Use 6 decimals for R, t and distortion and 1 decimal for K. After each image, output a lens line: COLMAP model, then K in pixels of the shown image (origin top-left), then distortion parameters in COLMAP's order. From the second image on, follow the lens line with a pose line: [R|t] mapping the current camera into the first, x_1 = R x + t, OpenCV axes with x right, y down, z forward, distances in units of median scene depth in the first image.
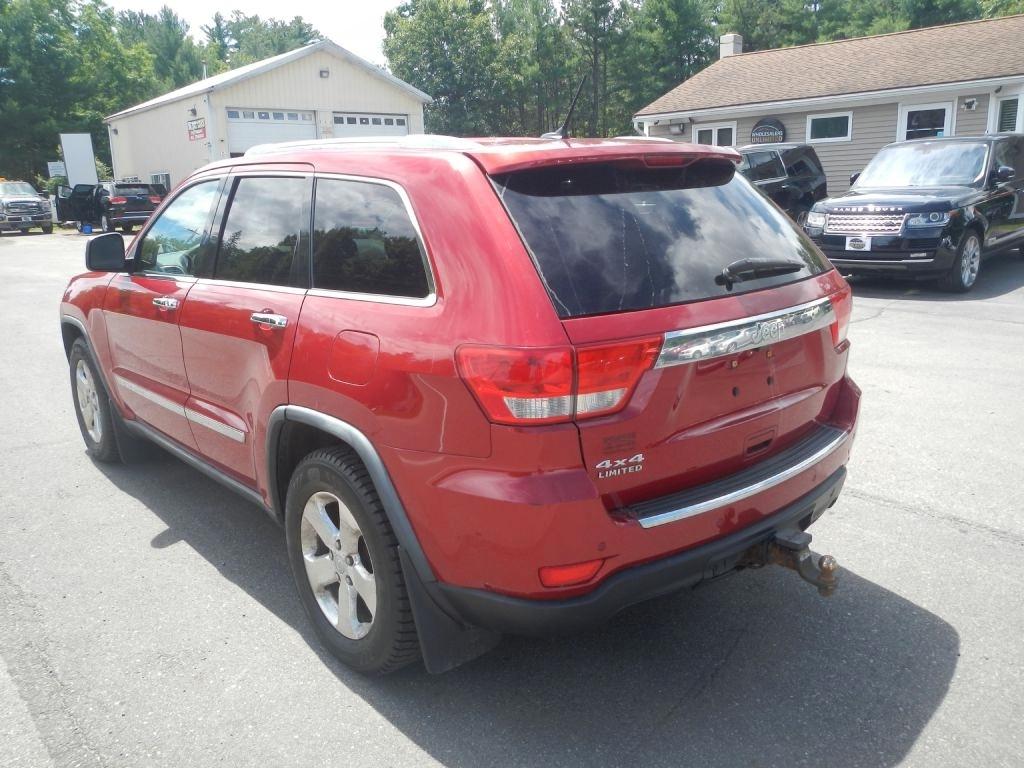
lens RADIAL K [[814.2, 0, 512.0], [0, 814.2, 384.0], [0, 0, 1]] dist [-0.005223, 0.001472]
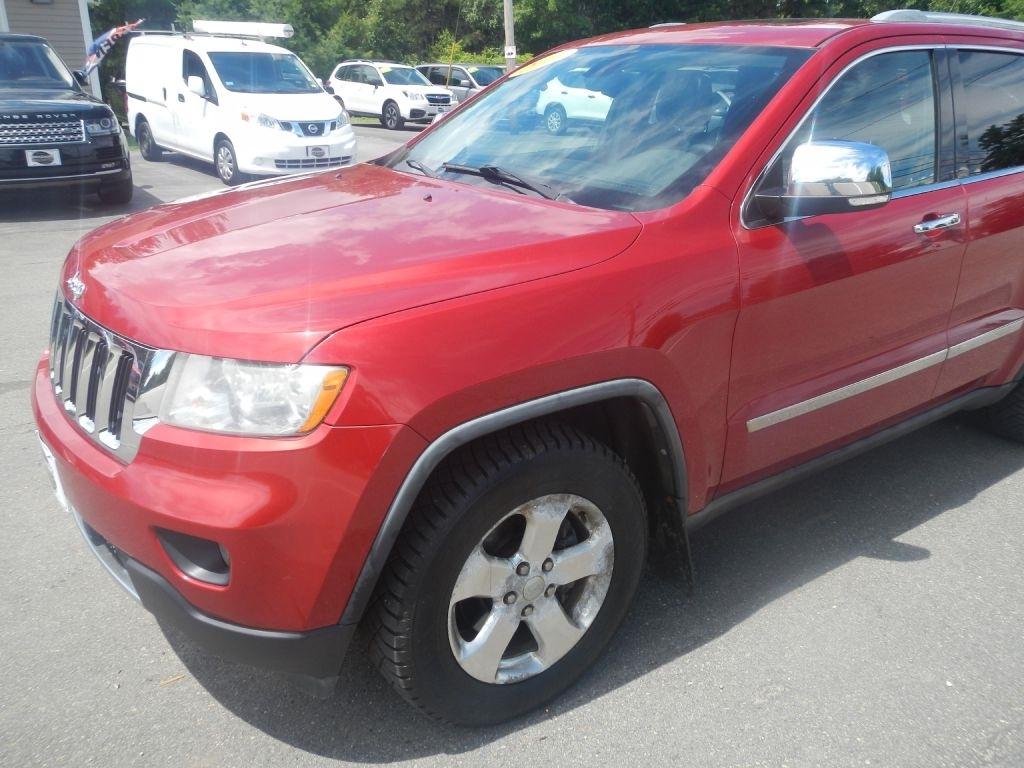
lens RADIAL K [[814.2, 0, 512.0], [0, 814.2, 384.0], [0, 0, 1]] dist [-0.005223, 0.001472]
pose [[0.103359, -0.319060, 0.942082, -0.241442], [0.224680, 0.930163, 0.290373, -0.053811], [-0.968935, 0.181654, 0.167827, 0.257520]]
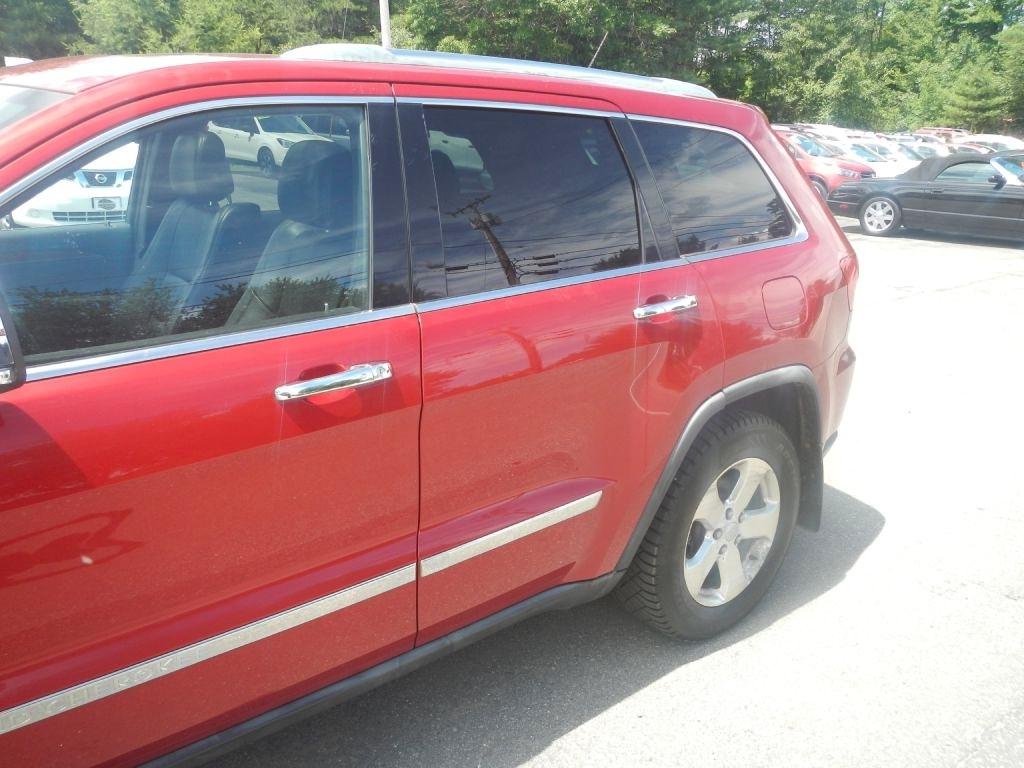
lens RADIAL K [[819.8, 0, 498.0], [0, 819.8, 383.6], [0, 0, 1]] dist [0.001472, -0.000866]
pose [[0.031768, -0.265230, 0.963662, -0.171228], [0.212691, 0.943860, 0.252768, -0.038382], [-0.976603, 0.196932, 0.086397, 0.177558]]
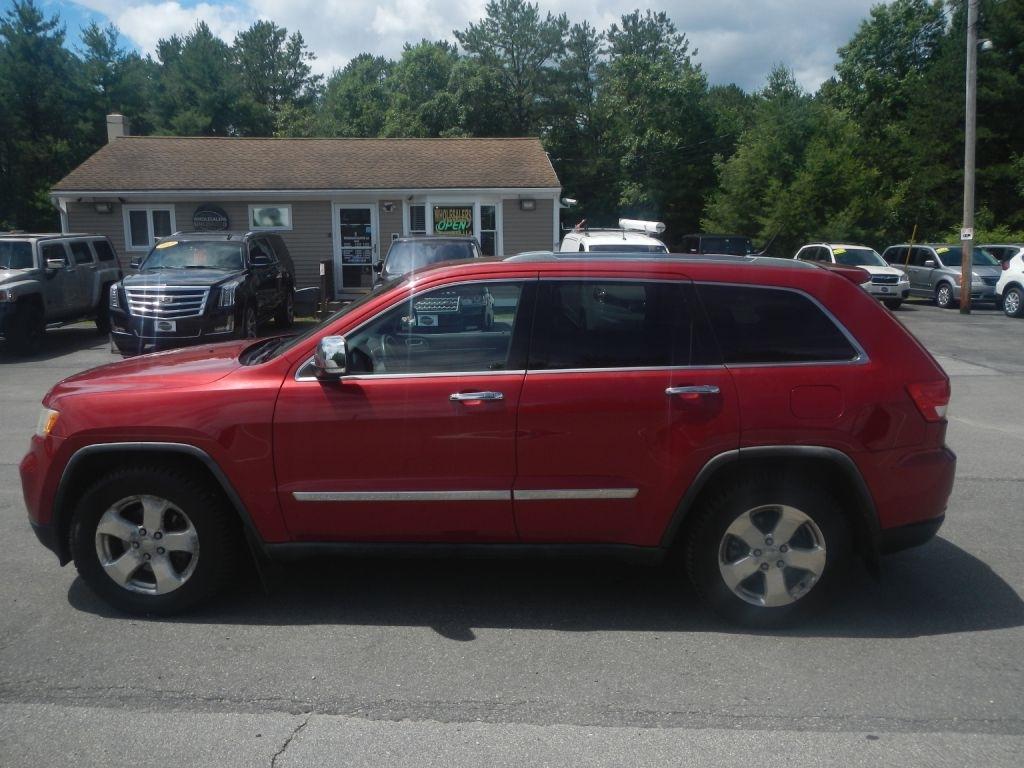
lens RADIAL K [[814.2, 0, 512.0], [0, 814.2, 384.0], [0, 0, 1]] dist [-0.005223, 0.001472]
pose [[0.681890, -0.086772, 0.726289, -0.232641], [0.154445, 0.987632, -0.027008, -0.015706], [-0.714963, 0.130588, 0.686858, 0.049333]]
